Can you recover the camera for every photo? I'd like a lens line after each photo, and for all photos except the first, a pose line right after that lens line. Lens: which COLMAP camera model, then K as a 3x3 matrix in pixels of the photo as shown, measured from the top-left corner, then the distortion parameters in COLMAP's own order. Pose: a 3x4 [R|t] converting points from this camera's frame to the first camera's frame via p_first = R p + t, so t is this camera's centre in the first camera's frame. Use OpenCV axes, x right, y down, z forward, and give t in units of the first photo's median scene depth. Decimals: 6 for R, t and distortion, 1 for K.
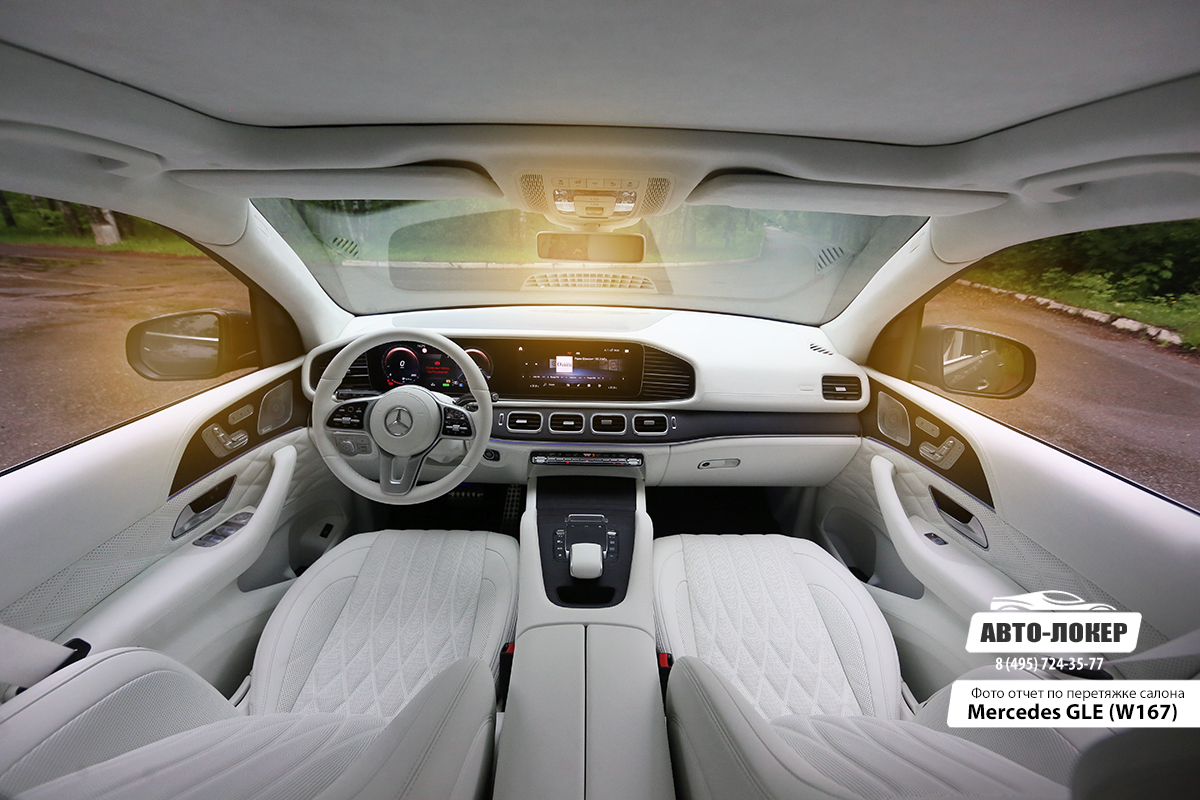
lens RADIAL K [[473.2, 0, 595.4], [0, 473.2, 395.0], [0, 0, 1]] dist [-0.019253, 0.003687]
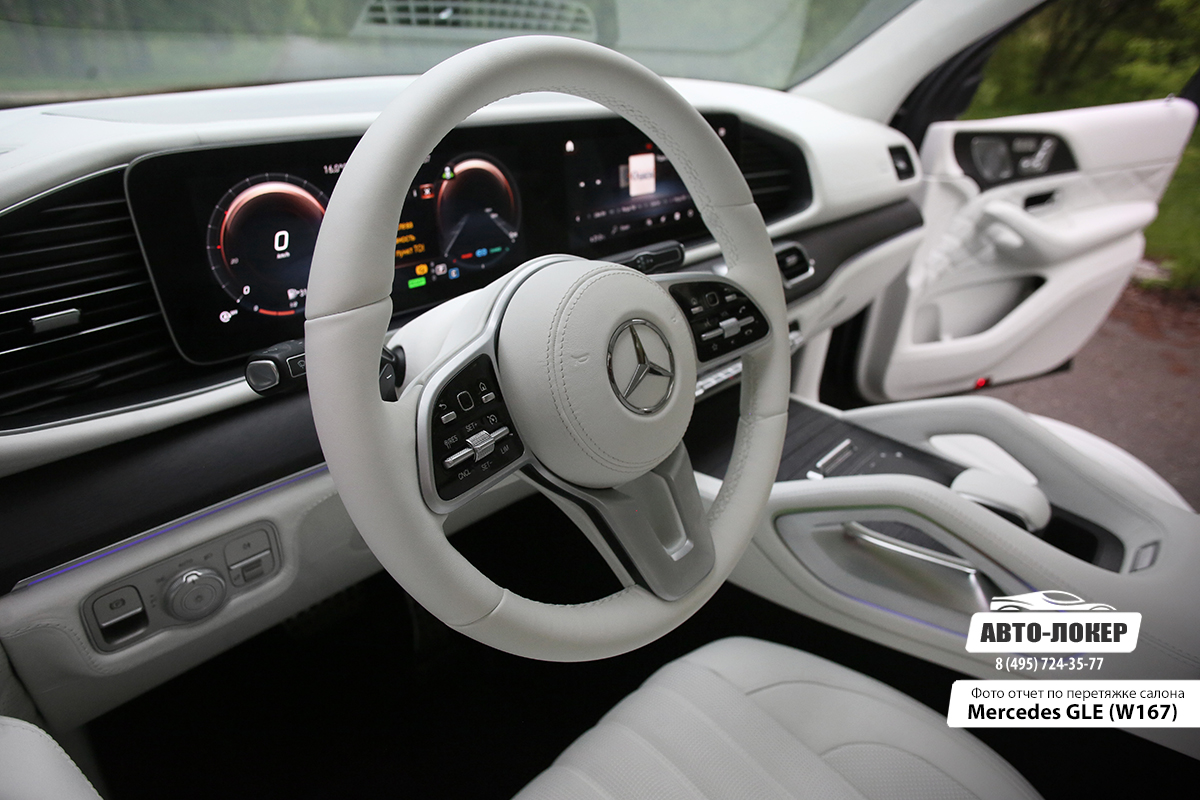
lens RADIAL K [[689.3, 0, 590.0], [0, 689.3, 402.9], [0, 0, 1]] dist [-0.043311, 0.015370]
pose [[0.696453, -0.335150, 0.634530, -0.589904], [0.246804, 0.942164, 0.226749, -0.022197], [-0.673826, -0.001316, 0.738889, 0.579962]]
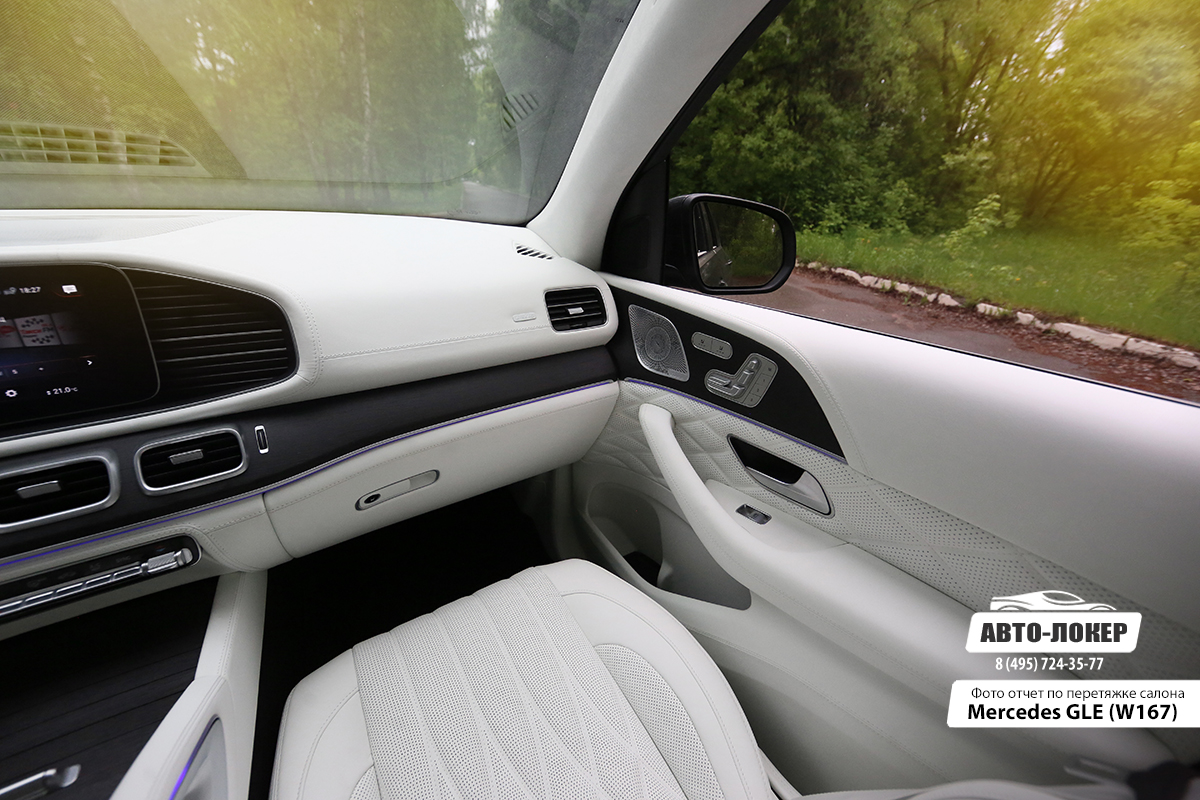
lens RADIAL K [[473.2, 0, 594.5], [0, 473.2, 397.6], [0, 0, 1]] dist [-0.019253, 0.003687]
pose [[0.838728, -0.227433, 0.494783, 0.220210], [0.183705, 0.973516, 0.136082, 0.018744], [-0.512629, -0.023242, 0.858296, 0.475455]]
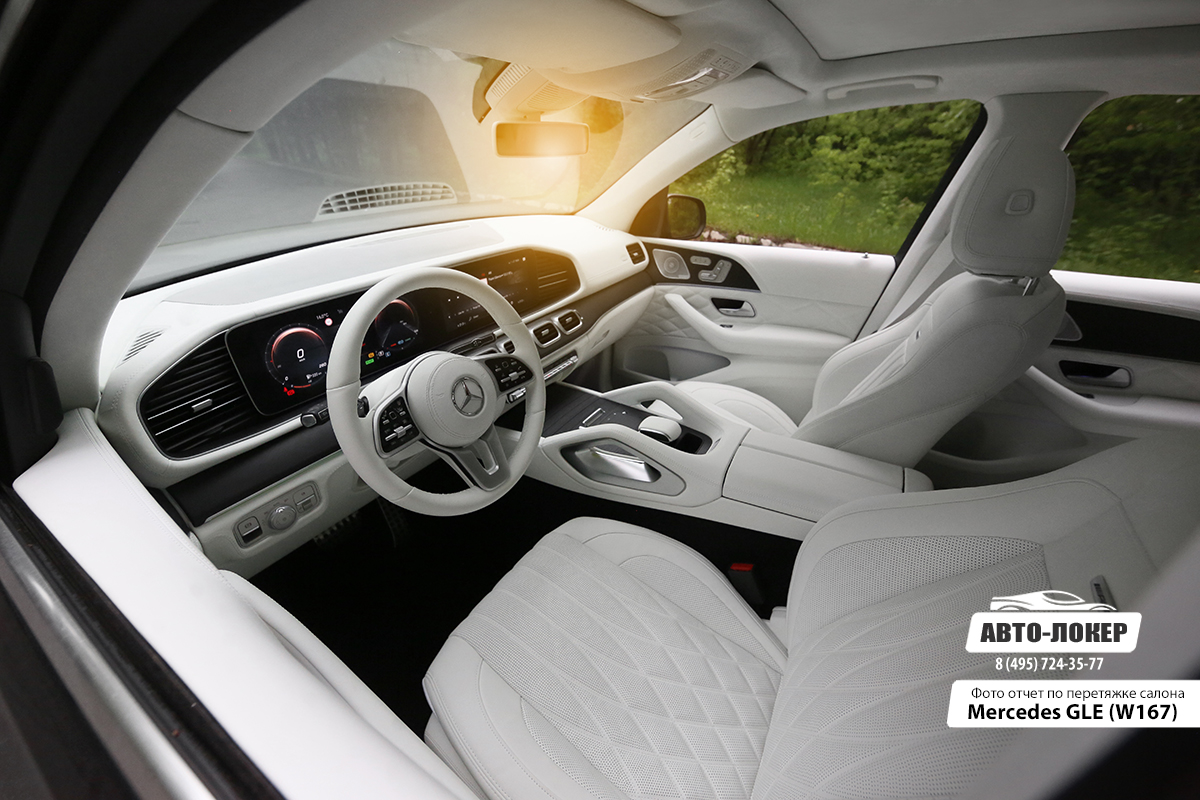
lens RADIAL K [[473.2, 0, 597.1], [0, 473.2, 397.8], [0, 0, 1]] dist [-0.019253, 0.003687]
pose [[0.525471, -0.423898, 0.737693, -0.703709], [0.303185, 0.903421, 0.303166, -0.085702], [-0.794958, 0.064353, 0.603241, 0.325291]]
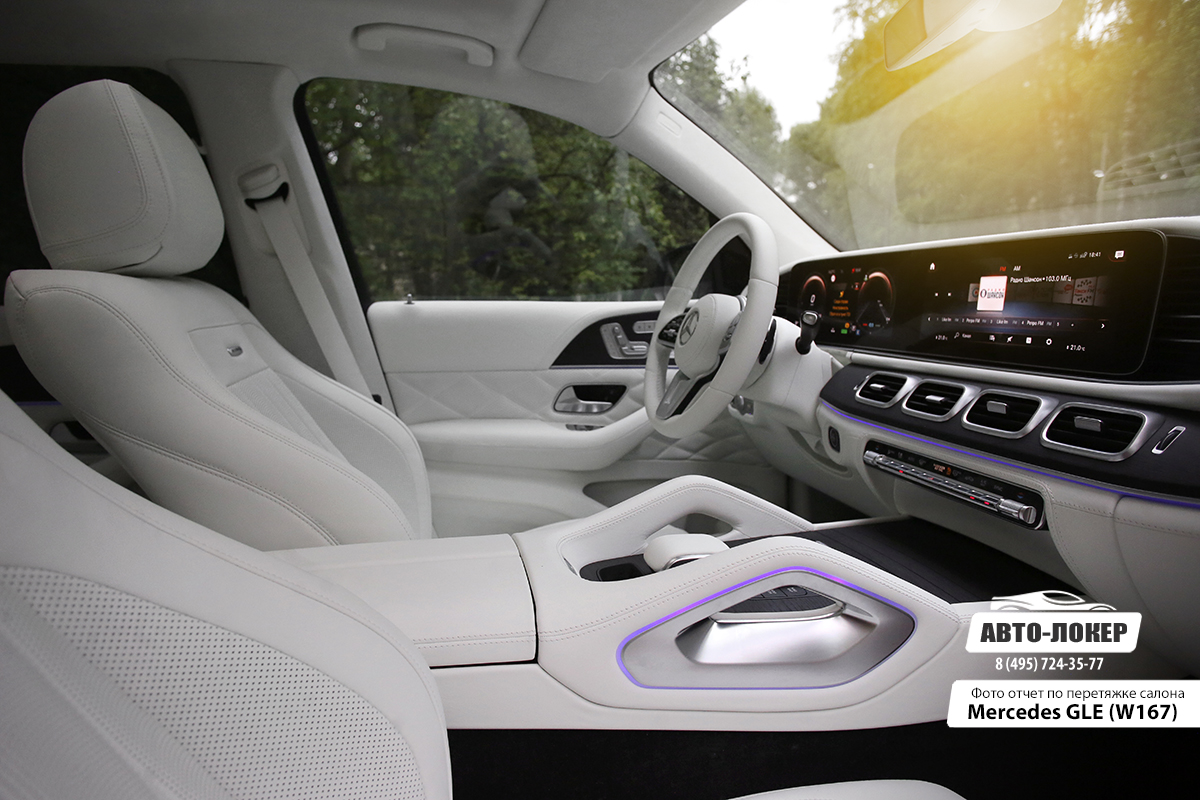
lens RADIAL K [[689.3, 0, 597.3], [0, 689.3, 395.2], [0, 0, 1]] dist [-0.043311, 0.015370]
pose [[0.226585, 0.108201, -0.967963, 0.540924], [-0.309136, 0.950414, 0.033875, 0.138598], [0.923631, 0.291557, 0.248799, 0.501104]]
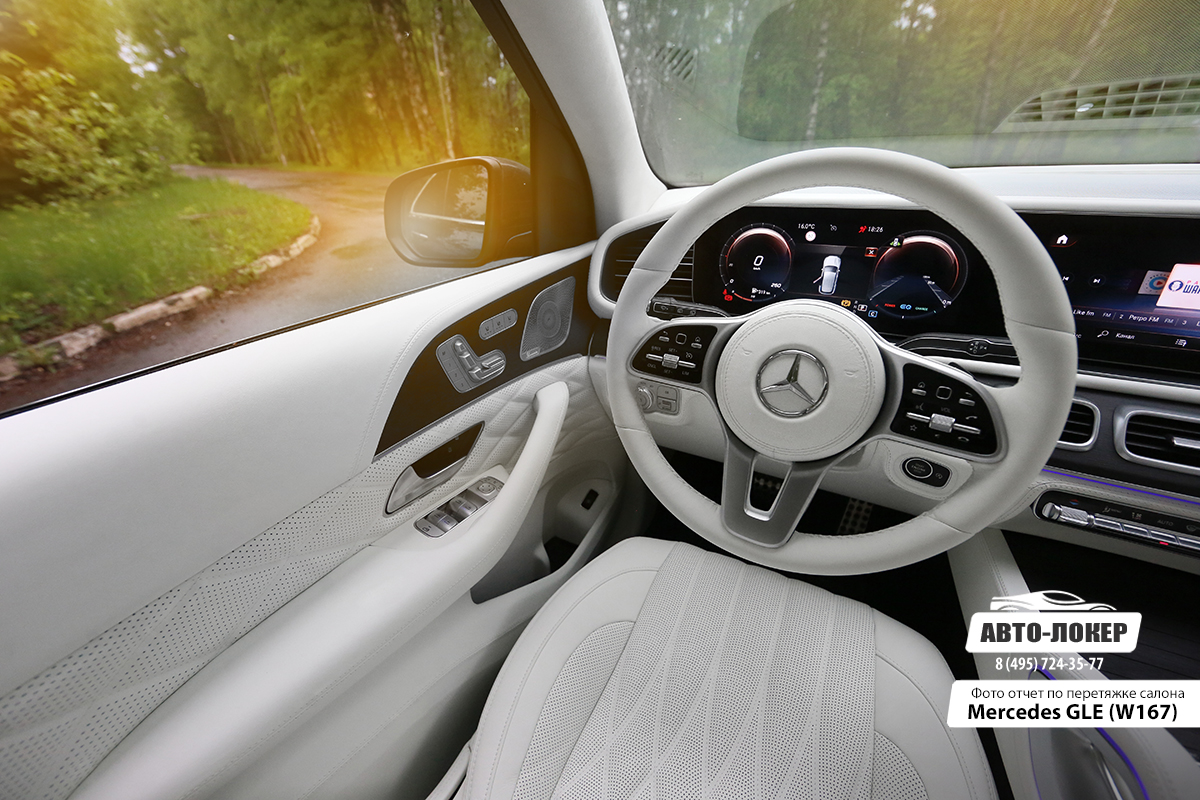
lens RADIAL K [[473.2, 0, 595.2], [0, 473.2, 395.5], [0, 0, 1]] dist [-0.019253, 0.003687]
pose [[0.870966, 0.179444, -0.457405, -0.308071], [-0.115266, 0.979567, 0.164809, 0.015012], [0.477632, -0.090820, 0.873853, 0.451721]]
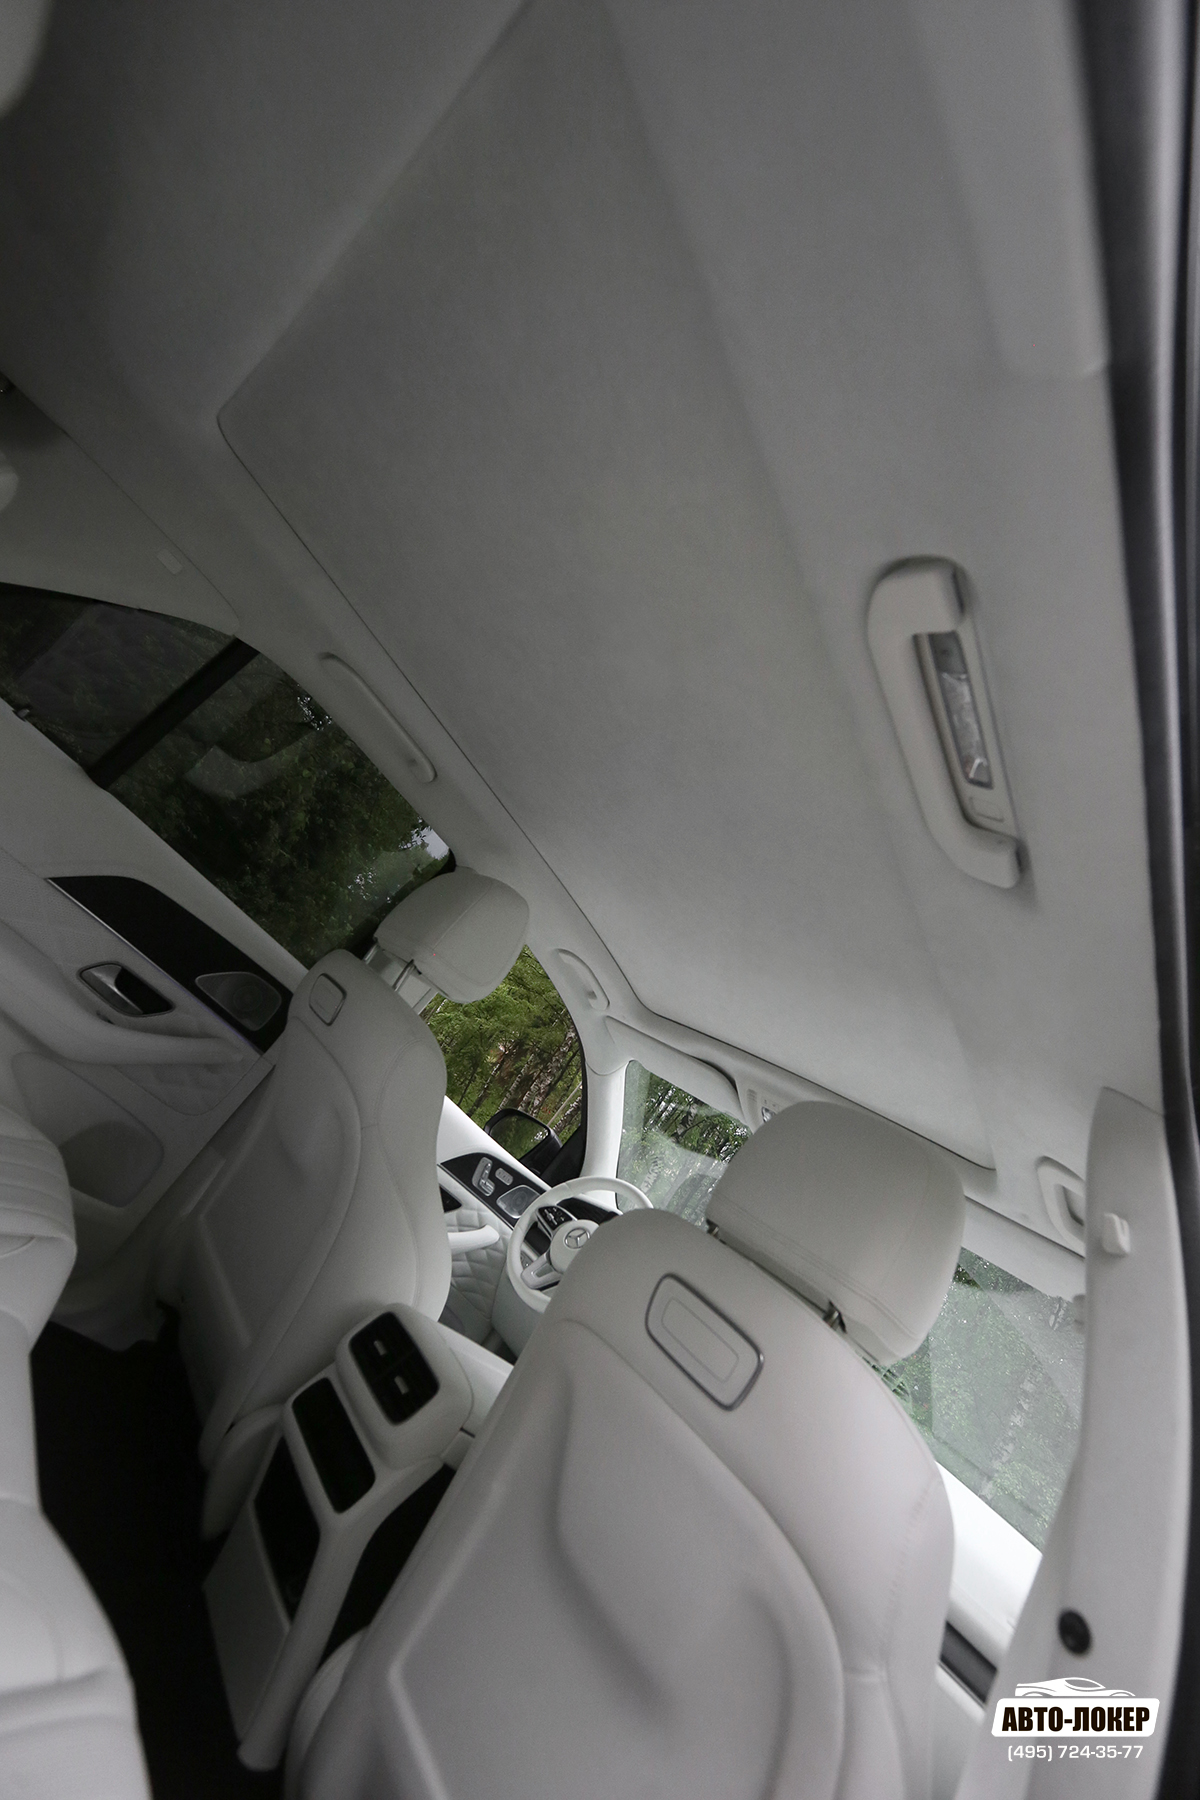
lens RADIAL K [[709.7, 0, 606.2], [0, 709.7, 897.0], [0, 0, 1]] dist [-0.019253, 0.003687]
pose [[0.648878, 0.175894, -0.740283, 0.629626], [-0.724437, 0.440352, -0.530360, 0.456903], [0.232698, 0.880427, 0.413159, -0.359245]]
